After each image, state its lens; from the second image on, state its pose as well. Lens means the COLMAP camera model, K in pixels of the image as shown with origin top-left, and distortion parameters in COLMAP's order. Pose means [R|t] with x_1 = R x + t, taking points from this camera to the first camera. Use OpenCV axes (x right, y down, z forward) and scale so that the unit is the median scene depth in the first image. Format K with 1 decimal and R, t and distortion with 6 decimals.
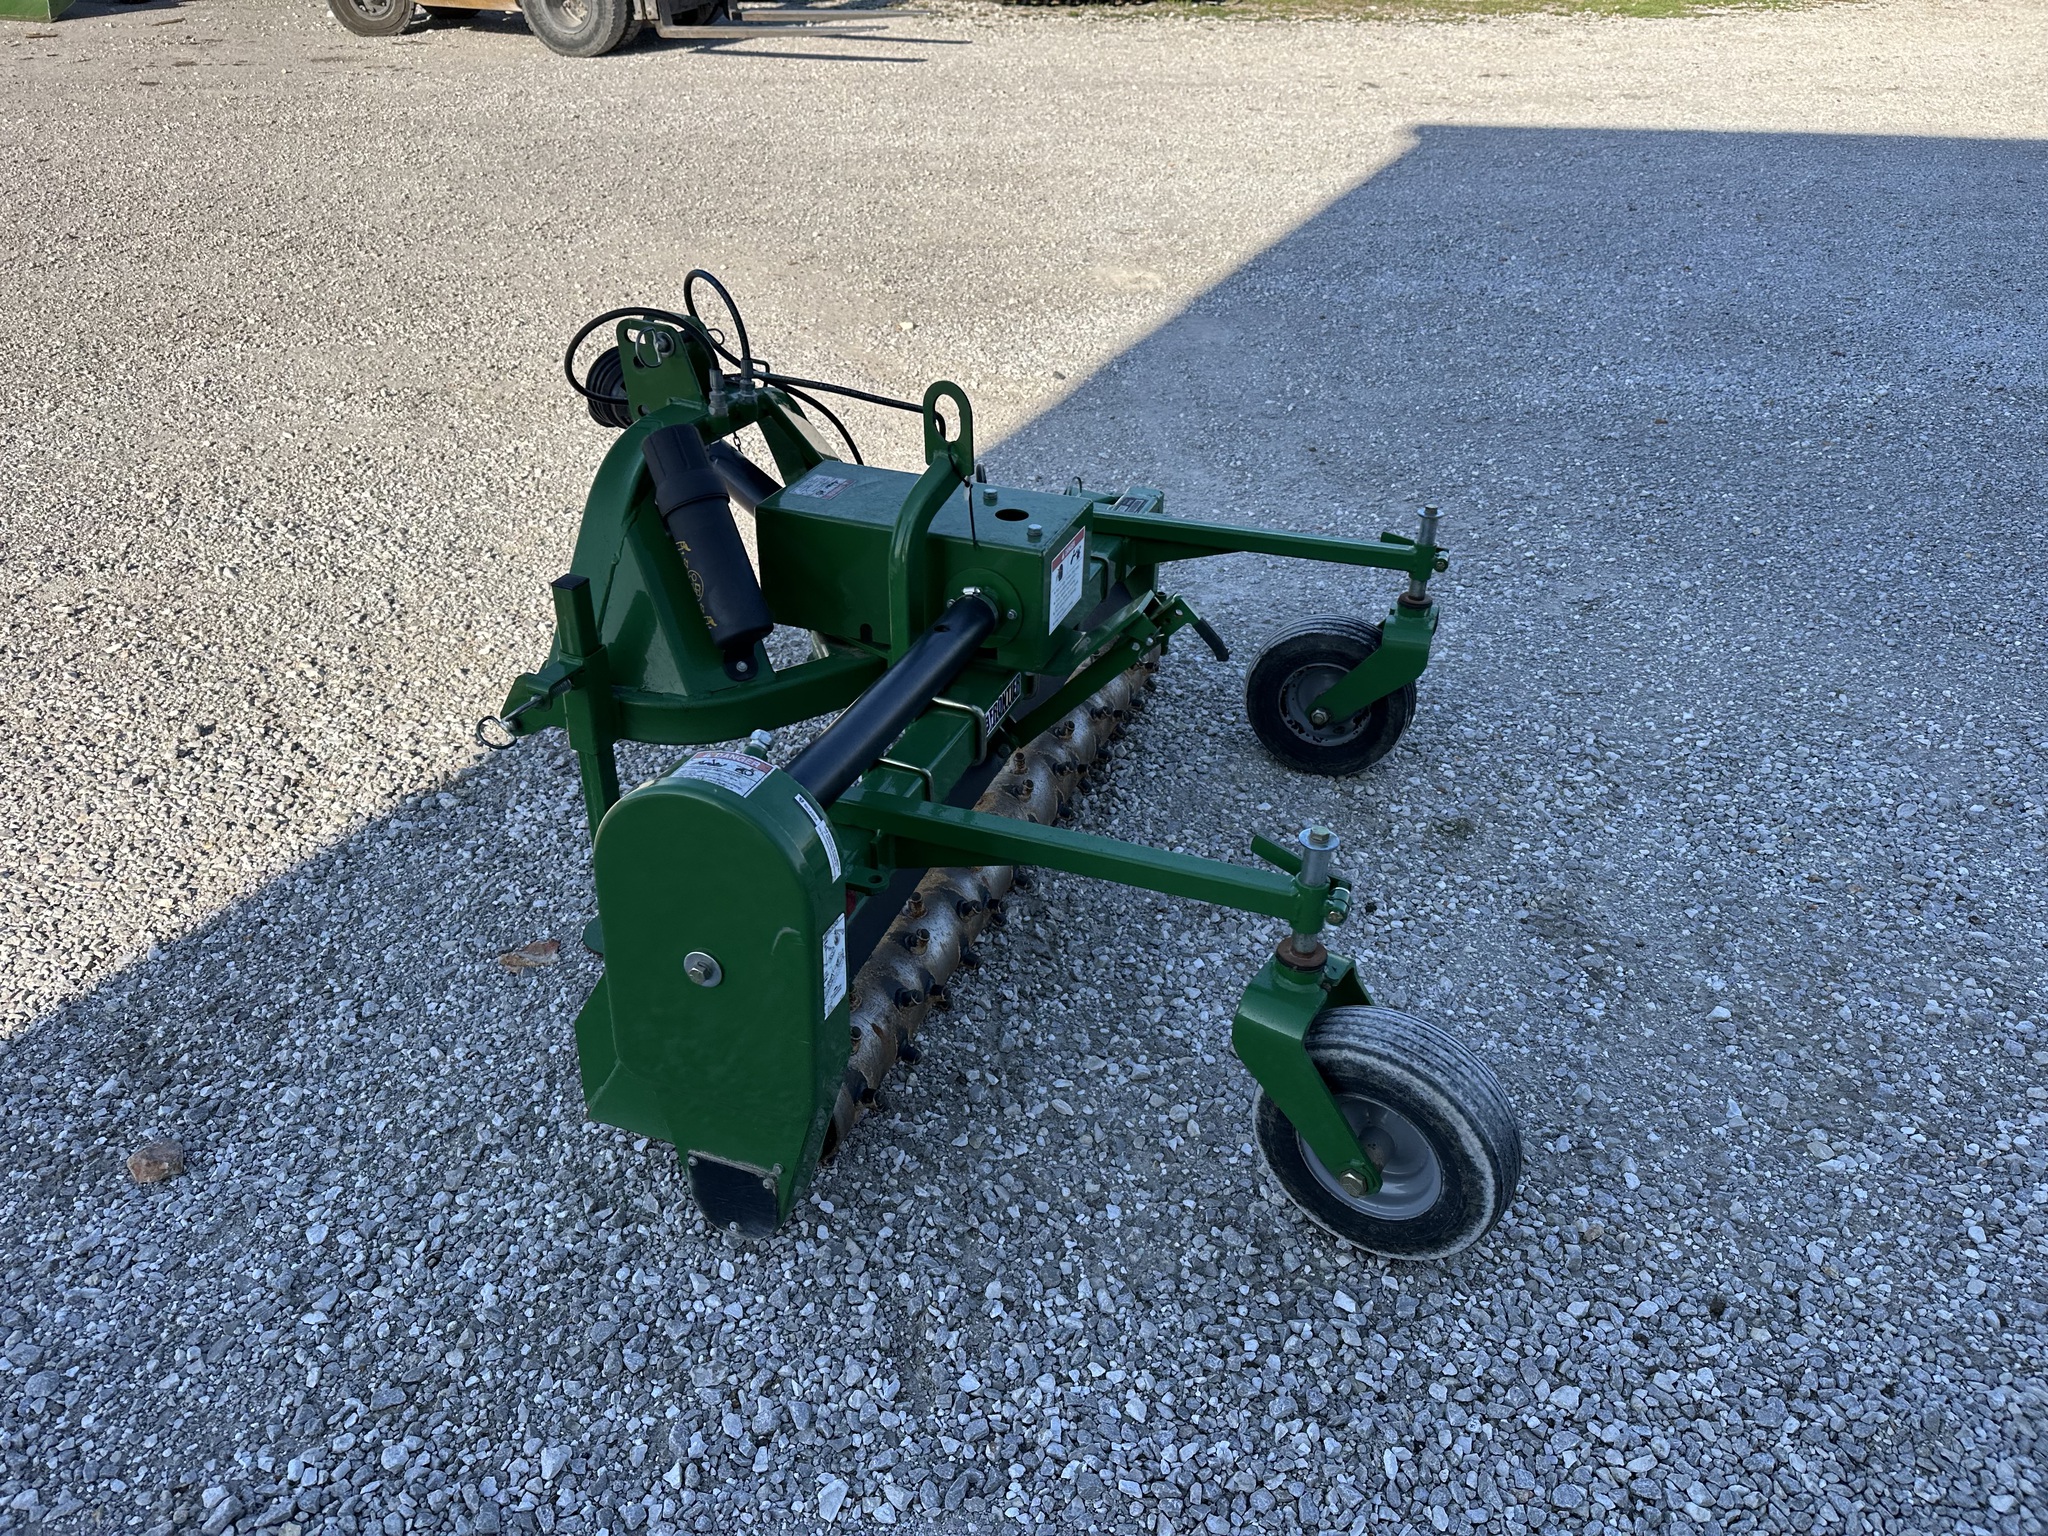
lens RADIAL K [[1385.1, 0, 1019.2], [0, 1385.1, 813.3], [0, 0, 1]] dist [0.050596, -0.075649]
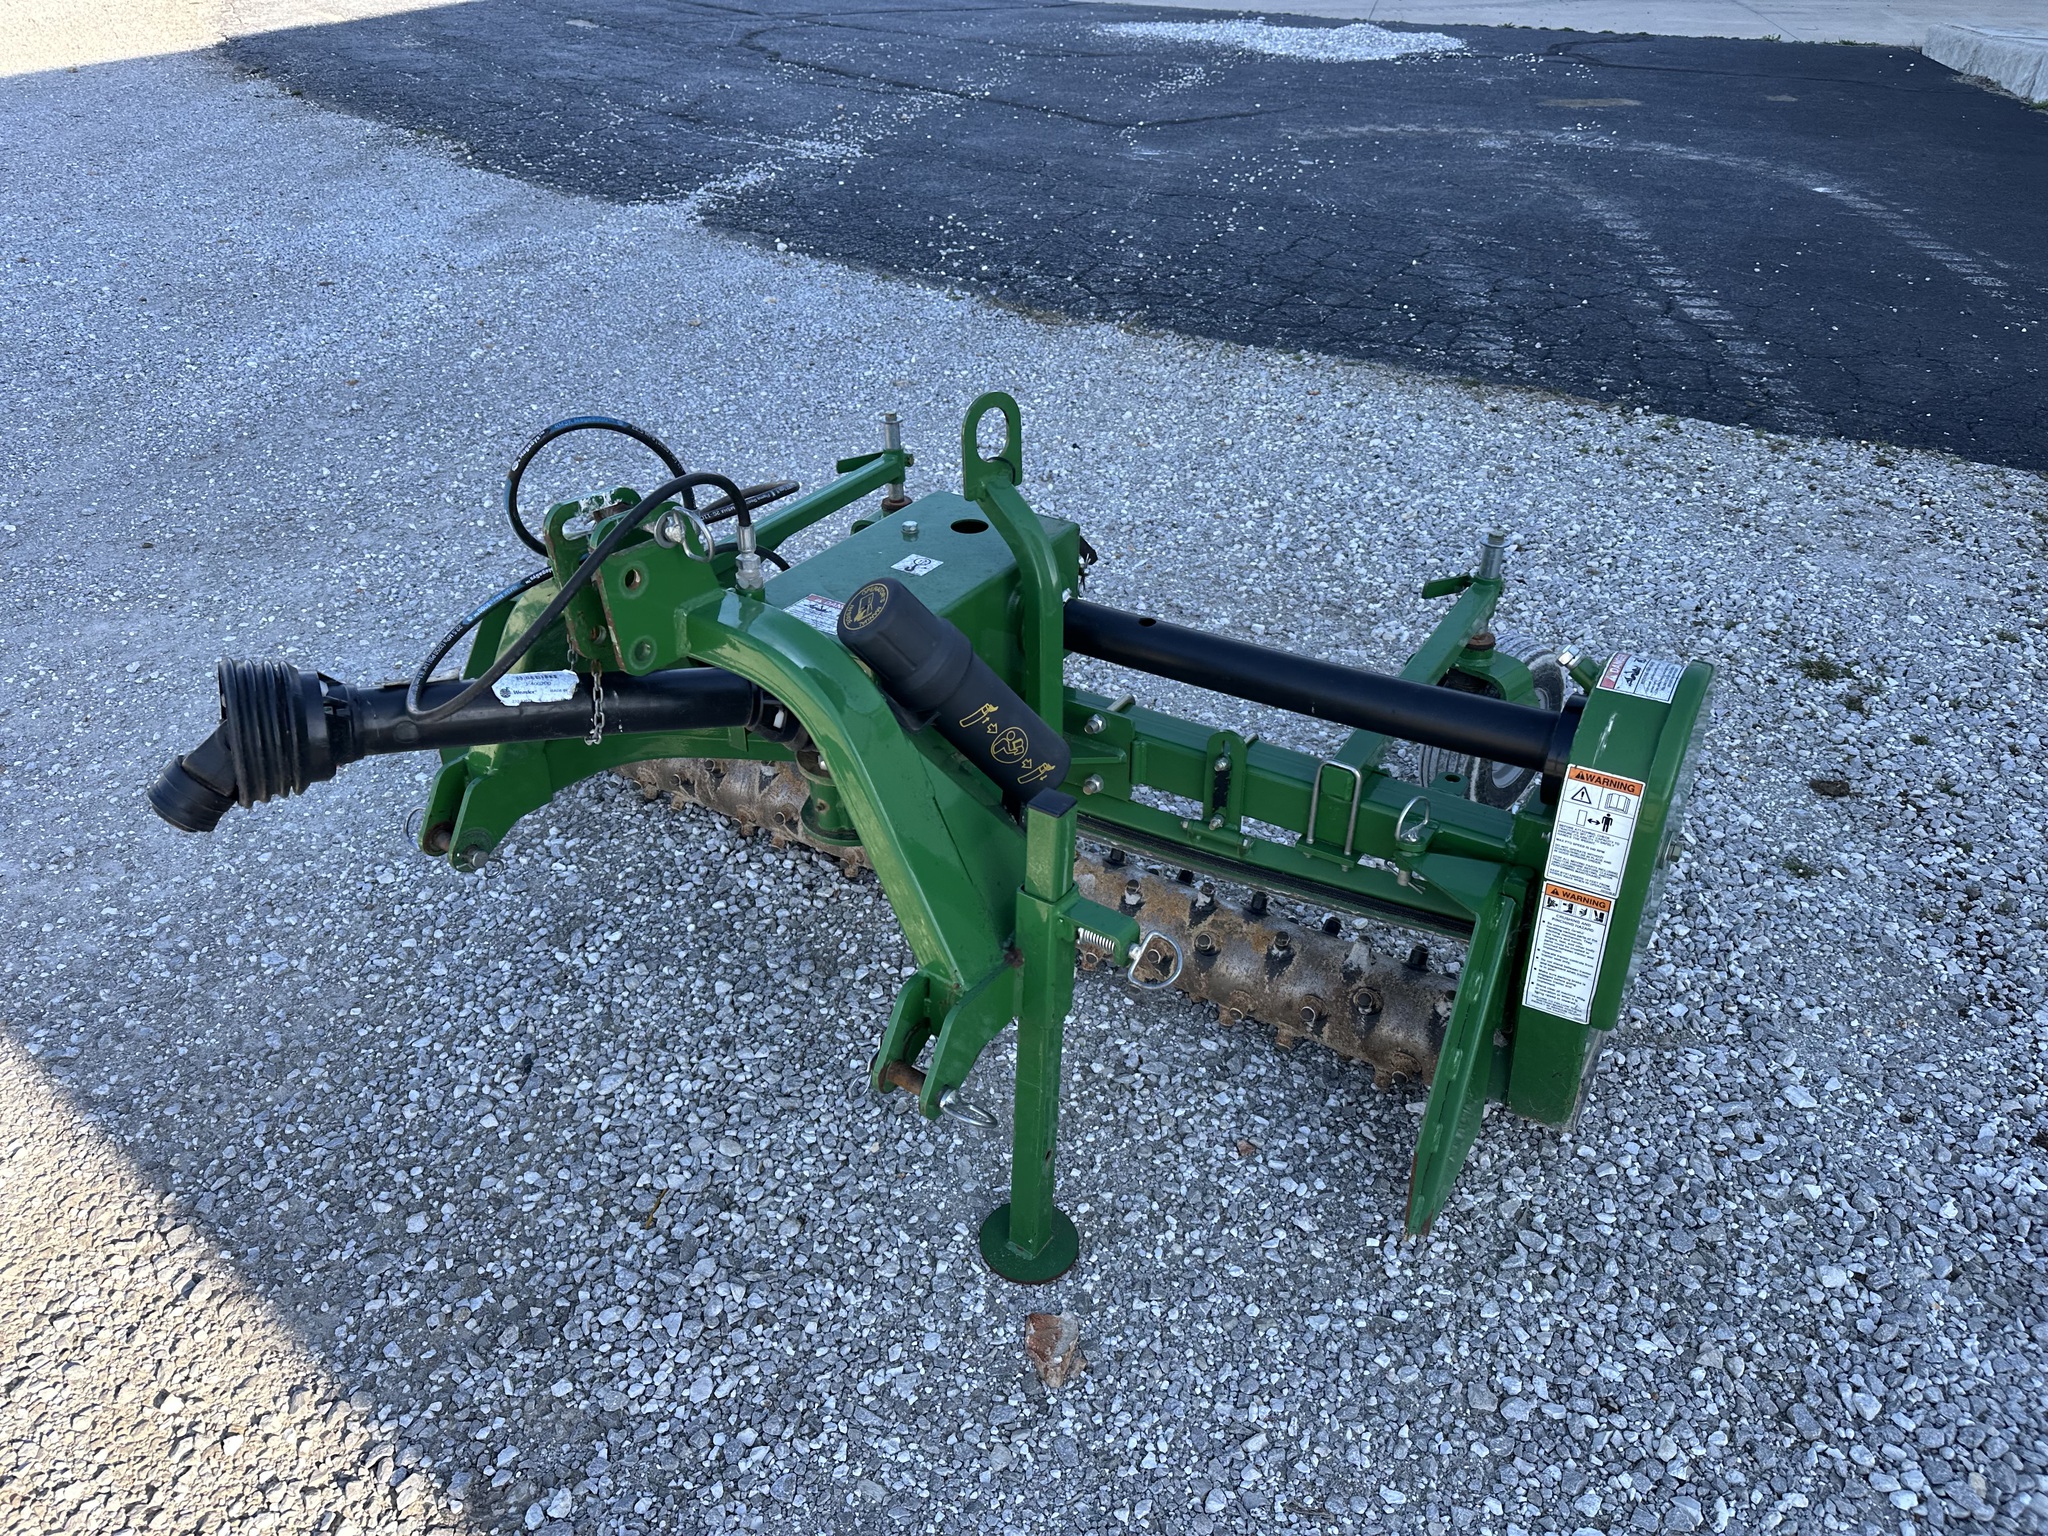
lens RADIAL K [[1431.0, 0, 993.2], [0, 1431.0, 759.7], [0, 0, 1]] dist [0.005599, -0.006903]
pose [[0.217199, -0.528600, 0.820614, -0.821360], [0.534166, 0.768002, 0.353328, -0.410369], [-0.817002, 0.361601, 0.449169, 0.614363]]
